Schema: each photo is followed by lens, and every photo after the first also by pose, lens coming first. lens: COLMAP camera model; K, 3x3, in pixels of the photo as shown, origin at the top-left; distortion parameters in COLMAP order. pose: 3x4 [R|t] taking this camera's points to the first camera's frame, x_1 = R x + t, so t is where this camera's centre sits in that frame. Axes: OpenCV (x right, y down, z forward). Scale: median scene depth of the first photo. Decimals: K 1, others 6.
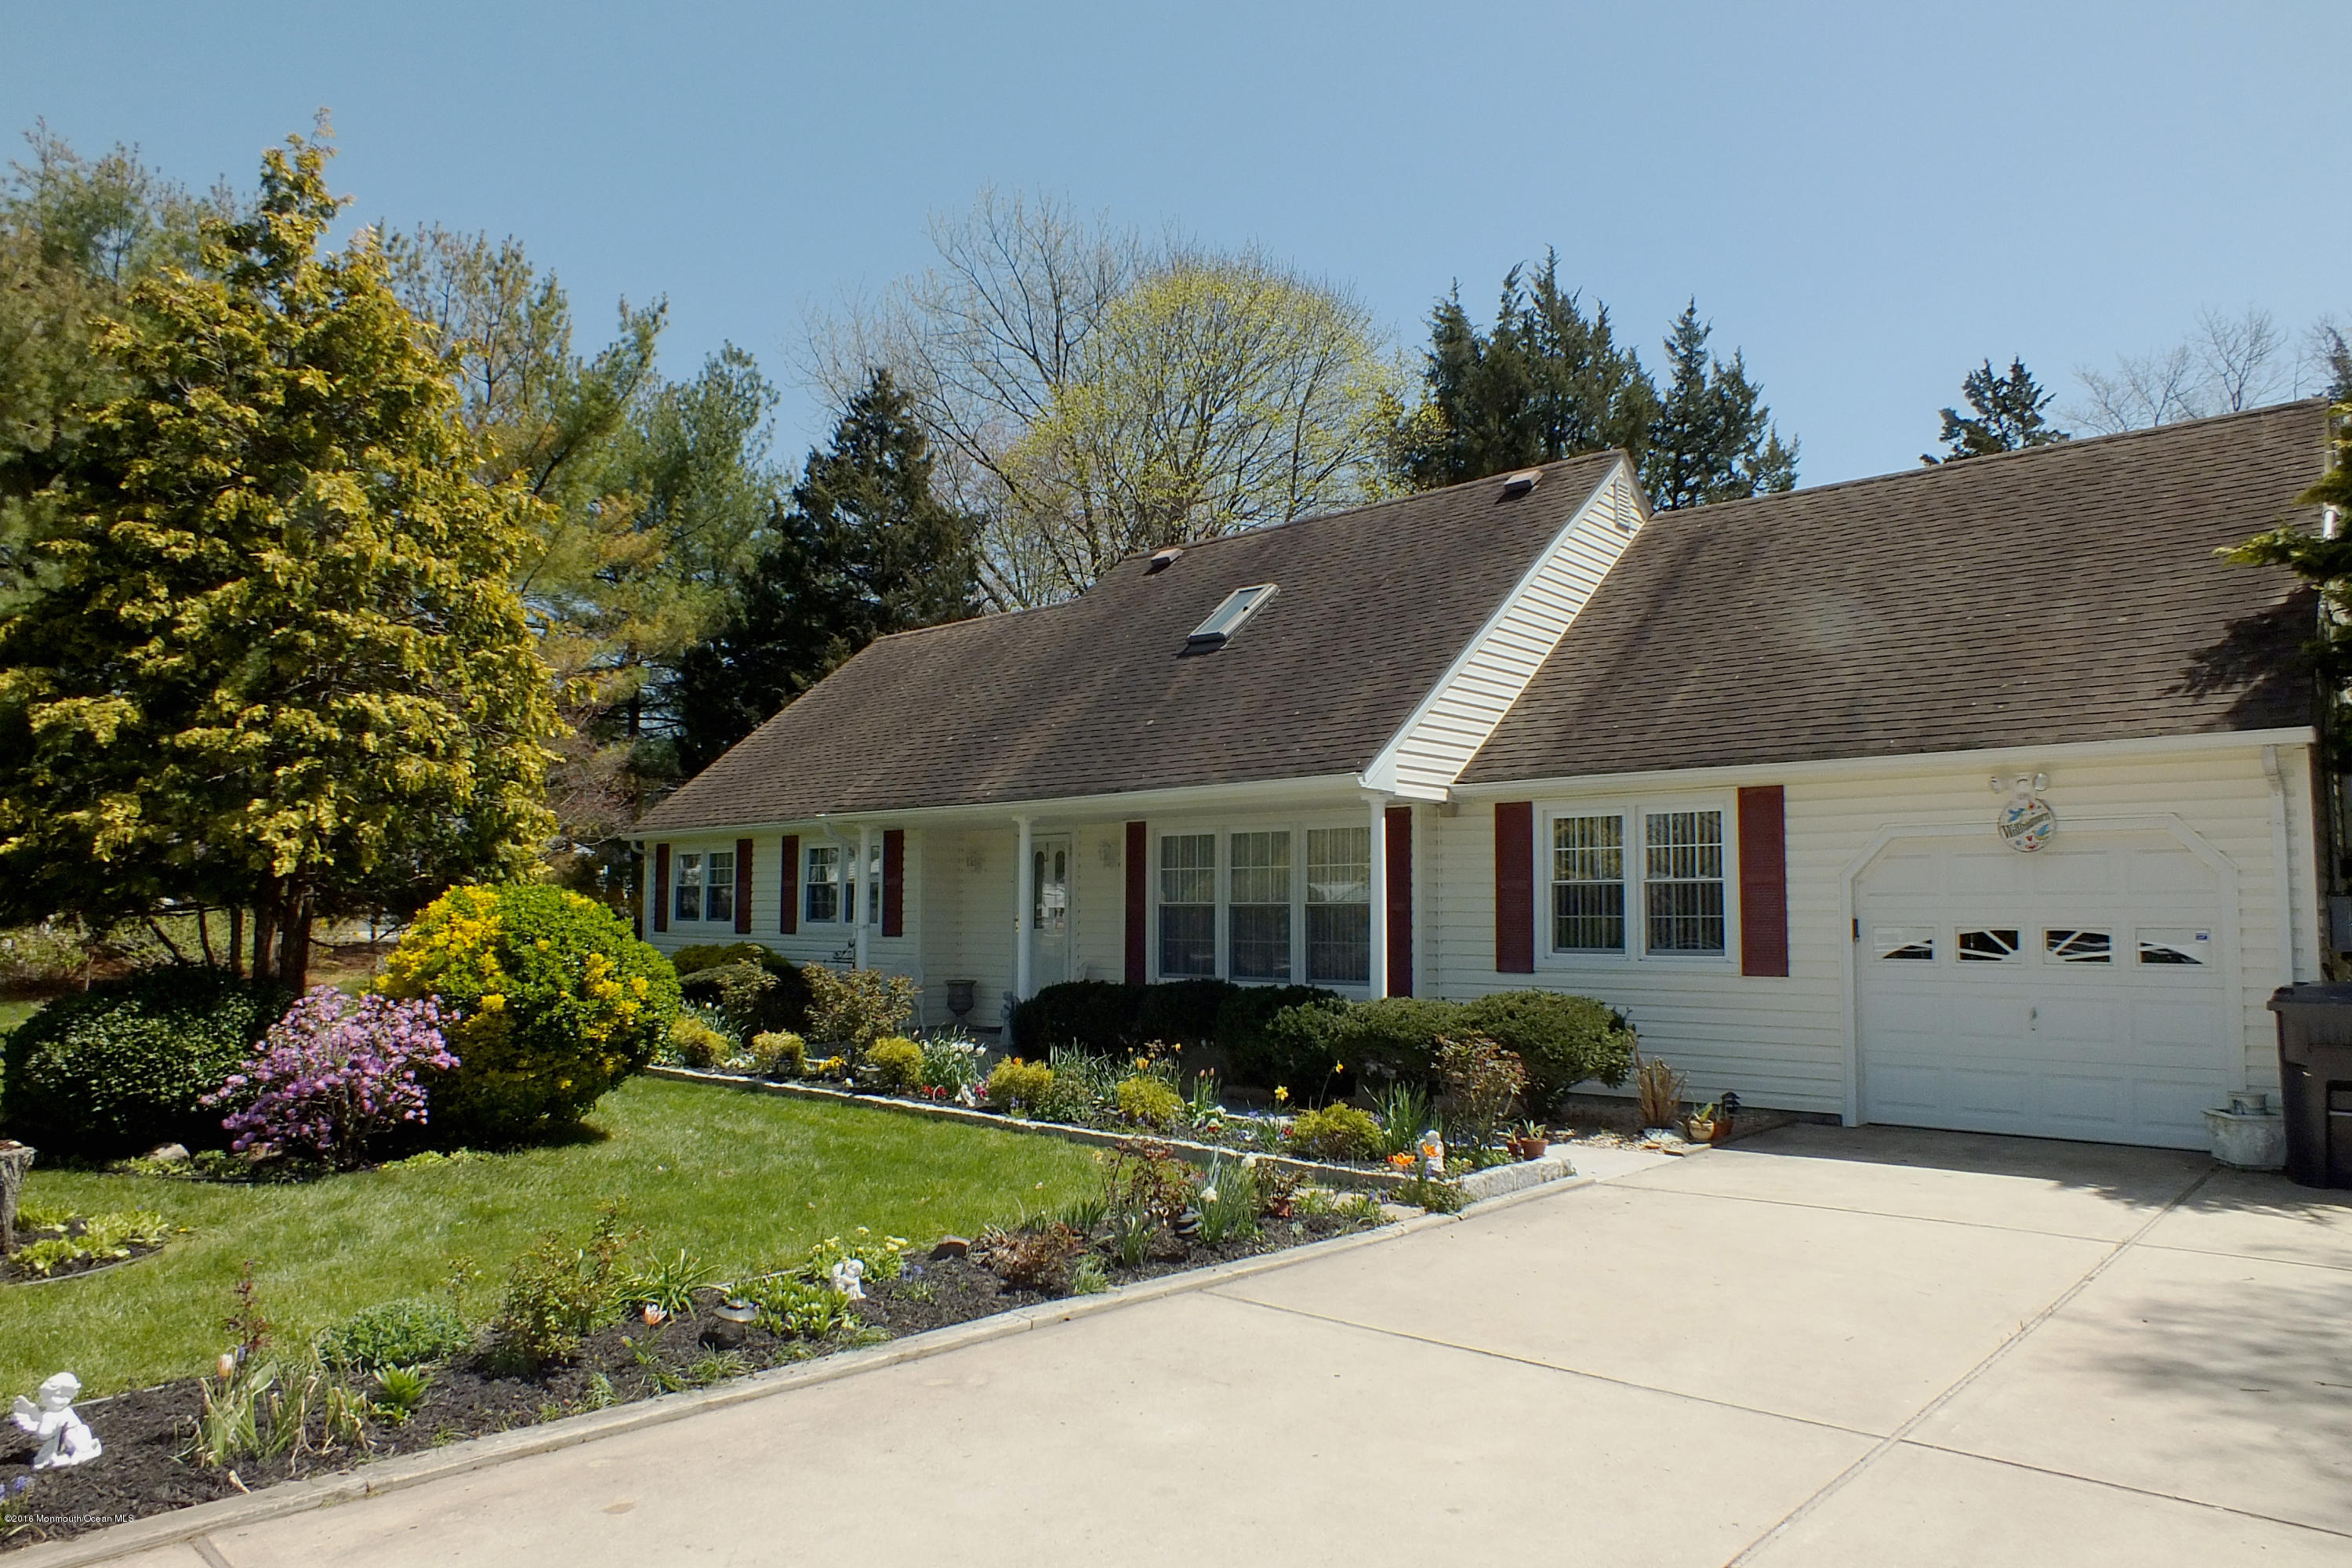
lens RADIAL K [[1532.9, 0, 1131.7], [0, 1532.9, 785.3], [0, 0, 1]] dist [-0.059088, -0.001336]
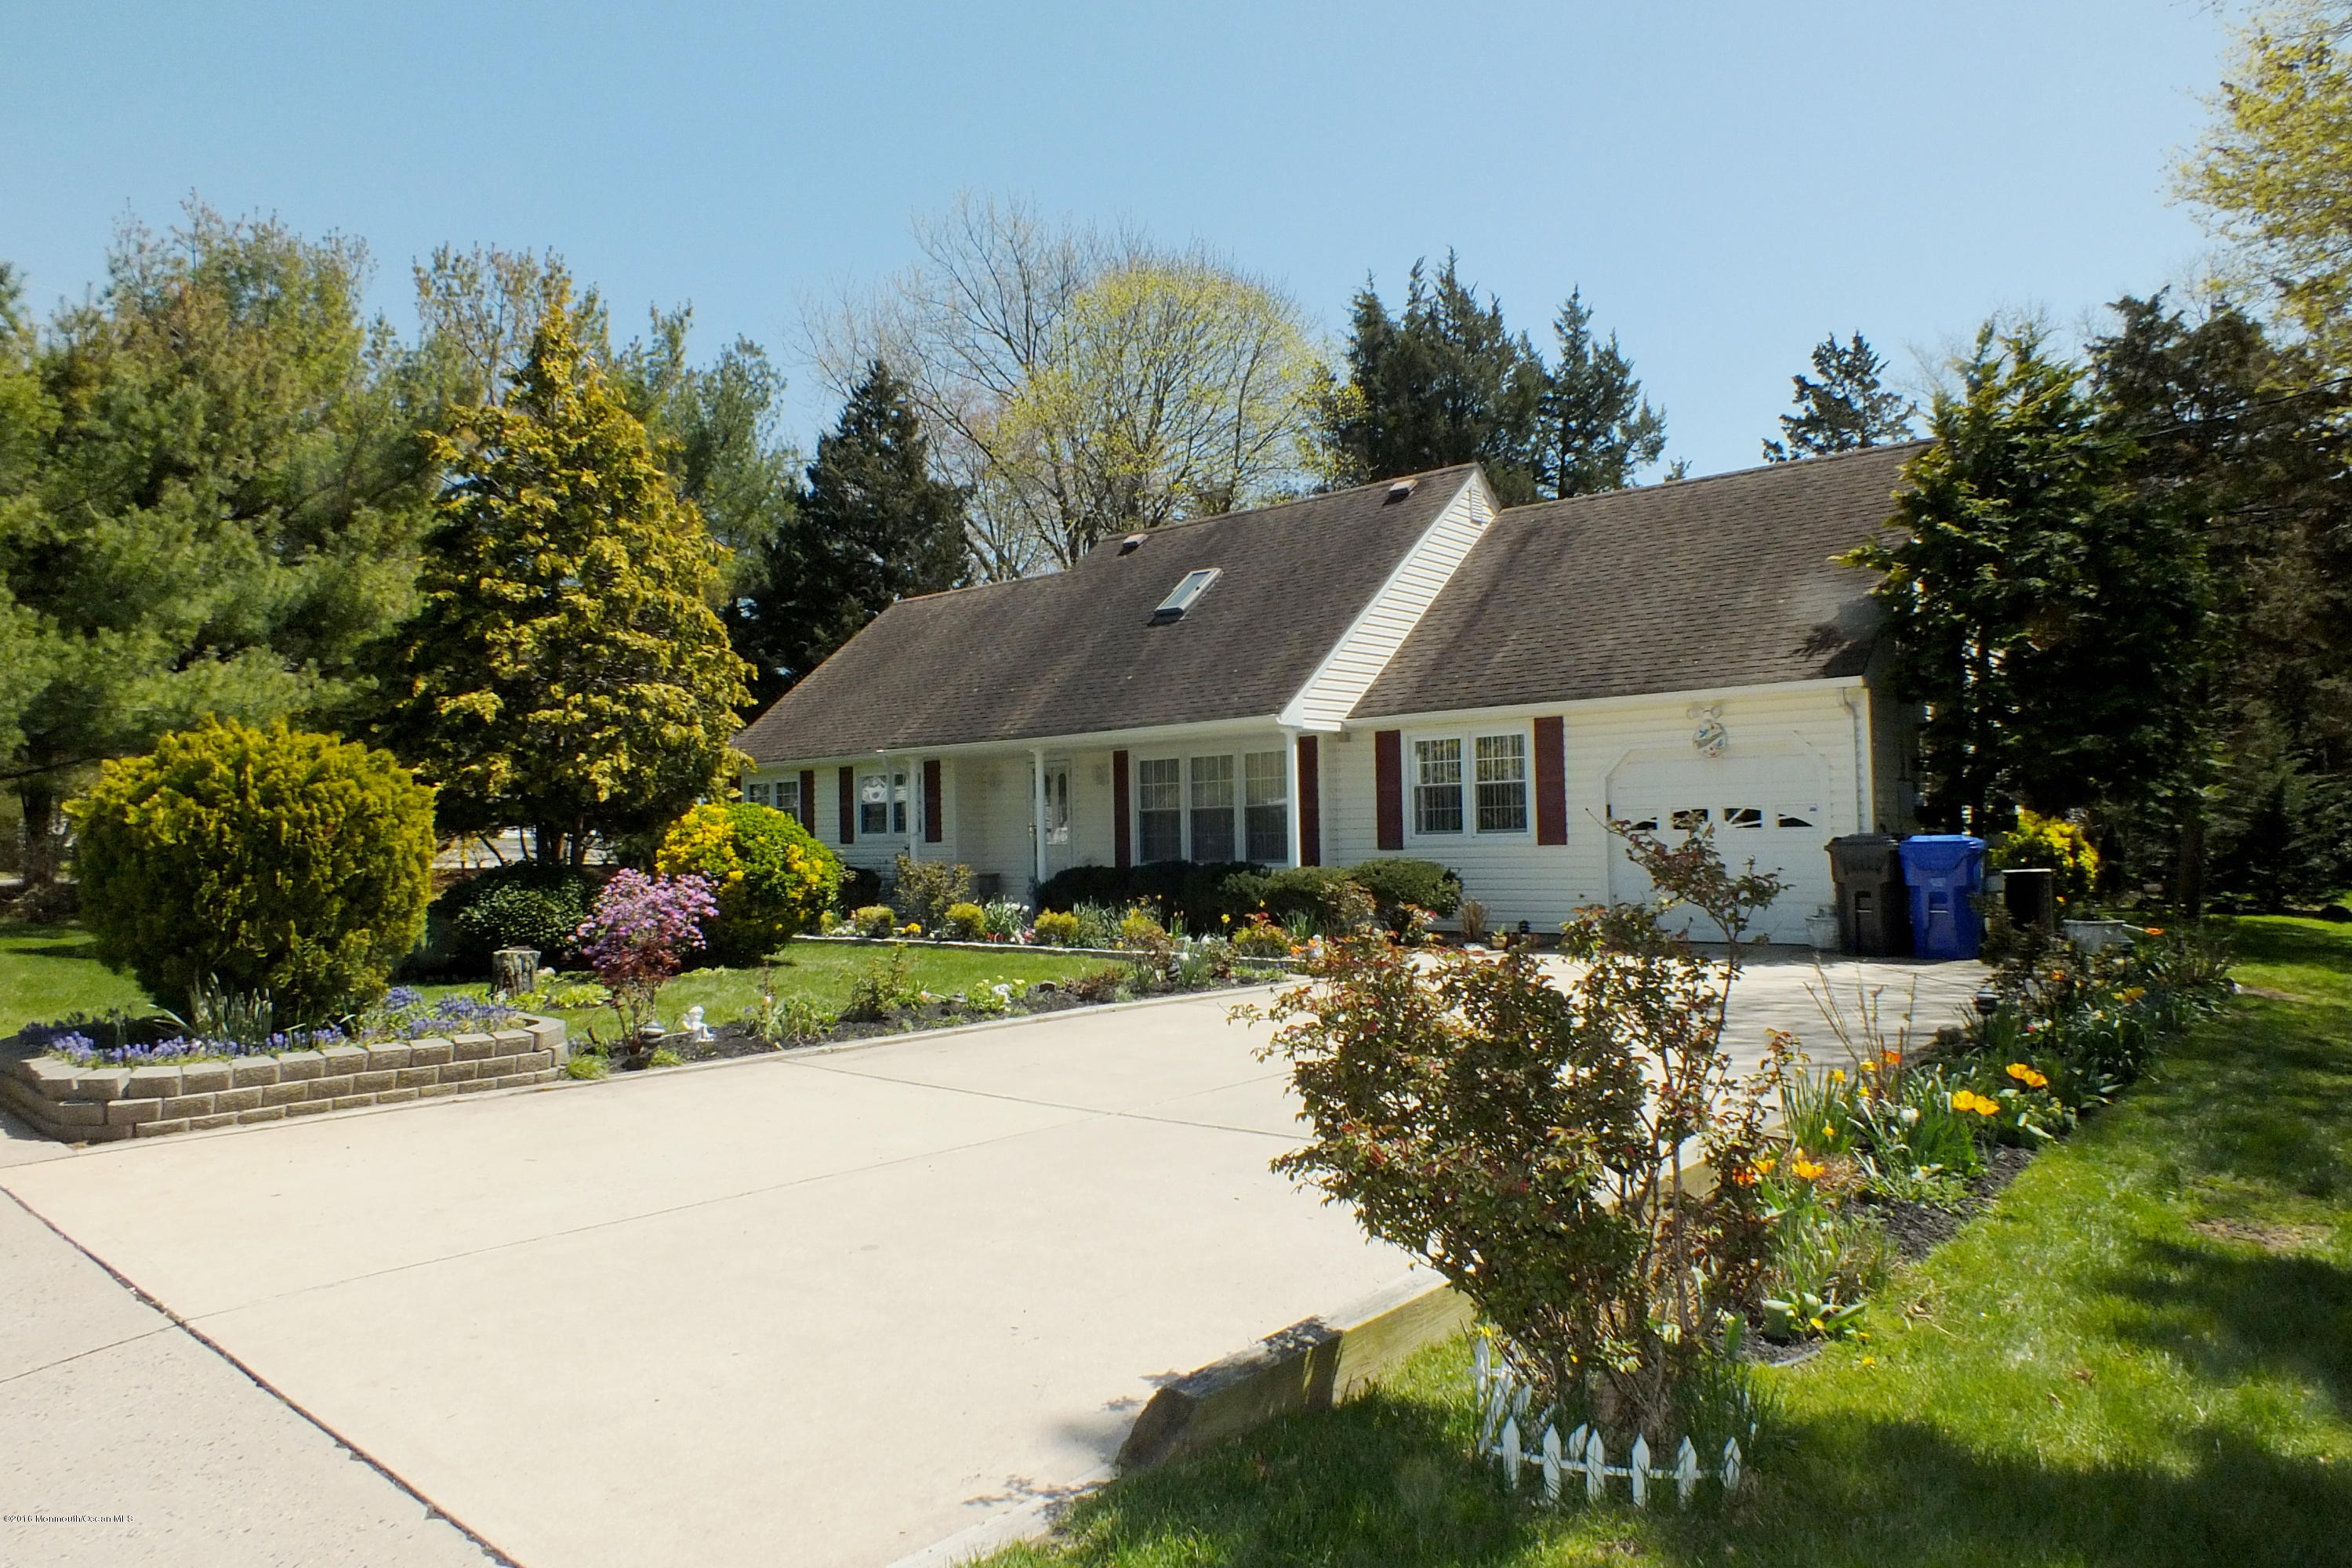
lens RADIAL K [[1517.2, 0, 1176.0], [0, 1517.2, 784.0], [0, 0, 1]] dist [-0.000253, -0.000442]
pose [[0.998106, -0.026091, 0.055714, -0.024429], [0.023218, 0.998397, 0.051616, -0.014929], [-0.056971, -0.050224, 0.997112, -0.358321]]
